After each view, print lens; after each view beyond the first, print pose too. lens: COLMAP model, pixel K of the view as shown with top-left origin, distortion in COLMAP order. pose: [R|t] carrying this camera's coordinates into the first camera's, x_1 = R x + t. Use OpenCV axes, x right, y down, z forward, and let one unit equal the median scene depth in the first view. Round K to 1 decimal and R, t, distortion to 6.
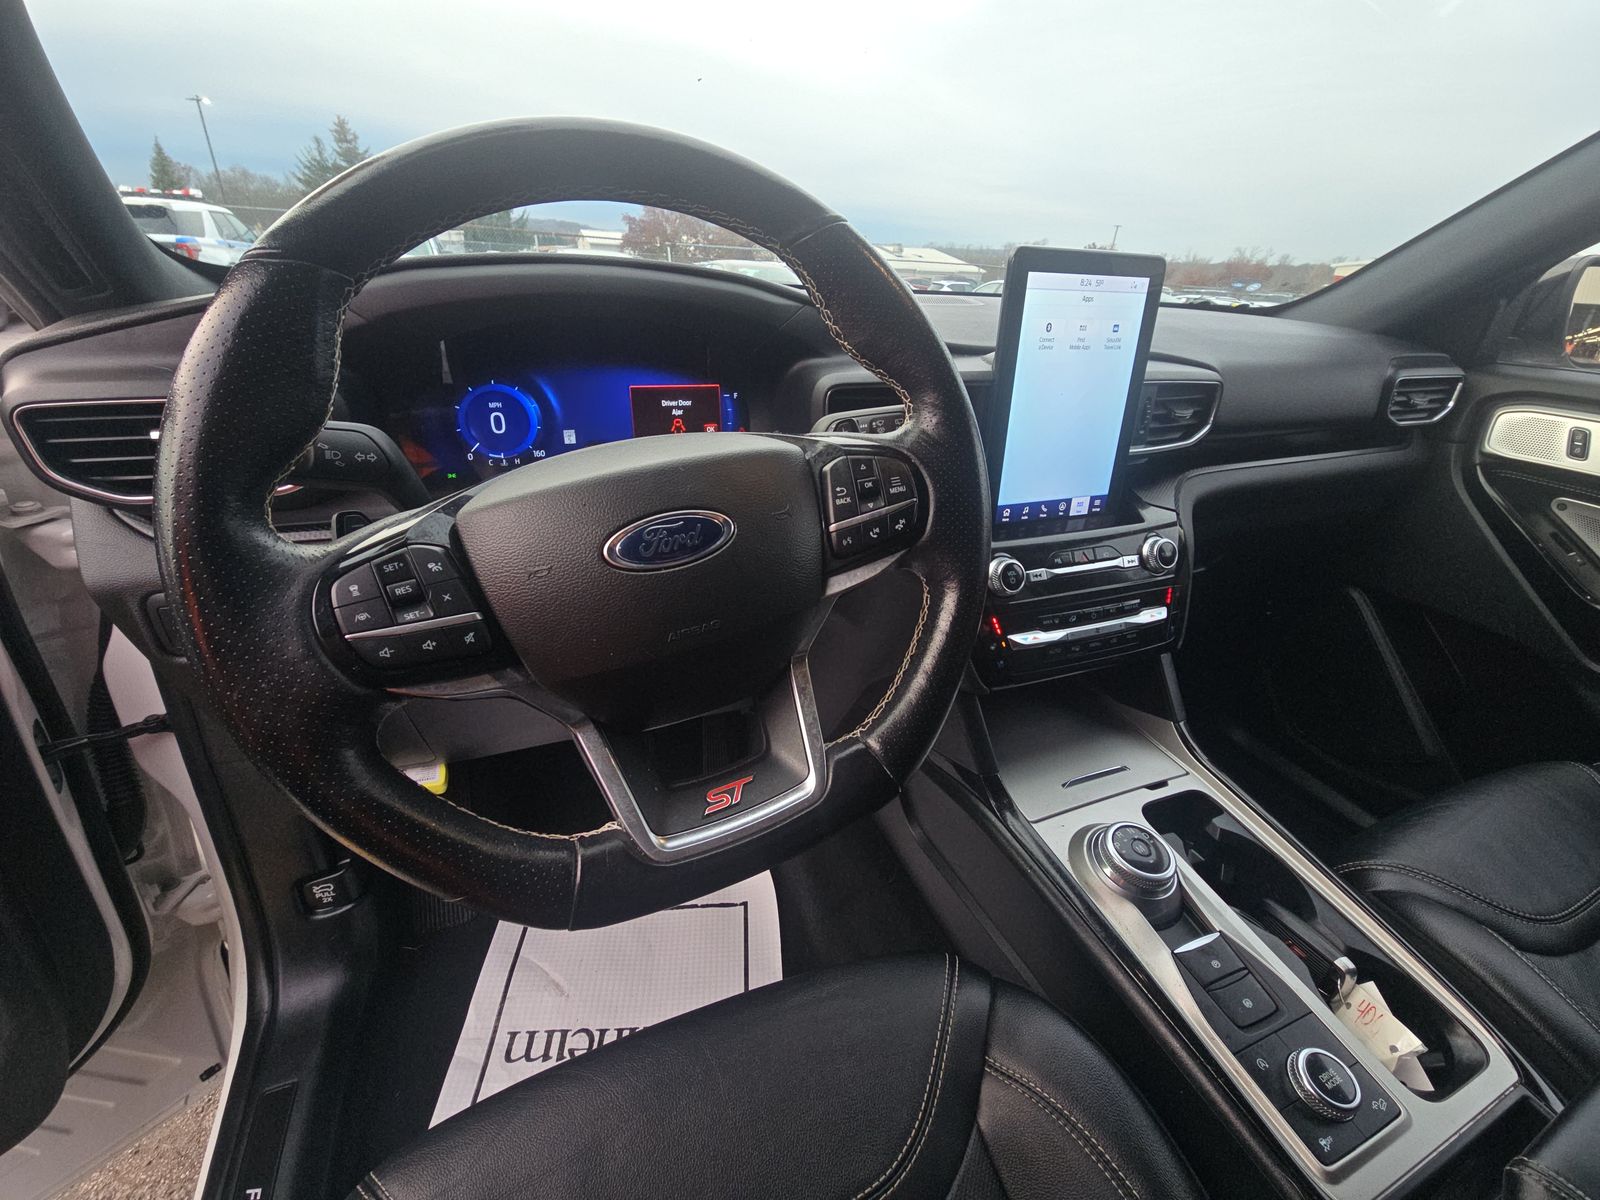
lens RADIAL K [[654.0, 0, 800.0], [0, 654.0, 600.0], [0, 0, 1]] dist [-0.000776, -0.000043]
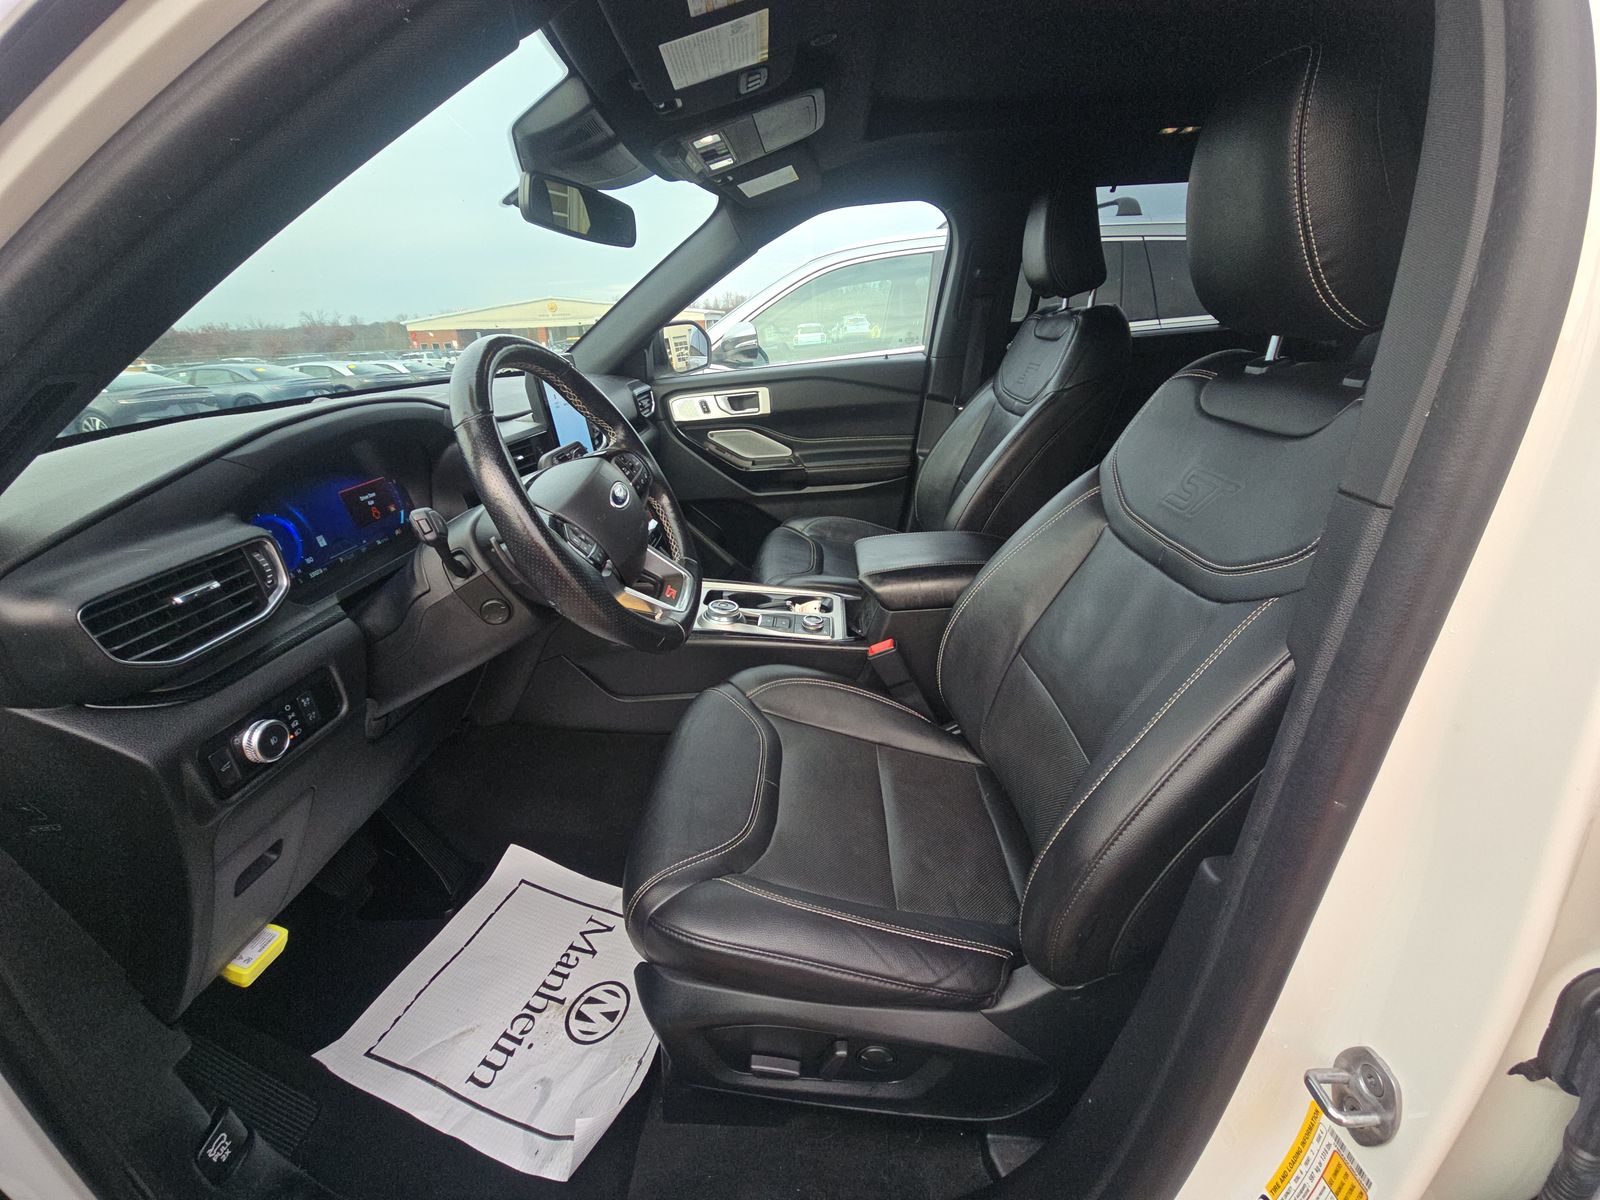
lens RADIAL K [[654.0, 0, 800.0], [0, 654.0, 600.0], [0, 0, 1]] dist [-0.000776, -0.000043]
pose [[0.393043, -0.418582, 0.818722, -0.834723], [0.476574, 0.854191, 0.207928, 0.017946], [-0.786381, 0.308457, 0.535219, -0.278155]]
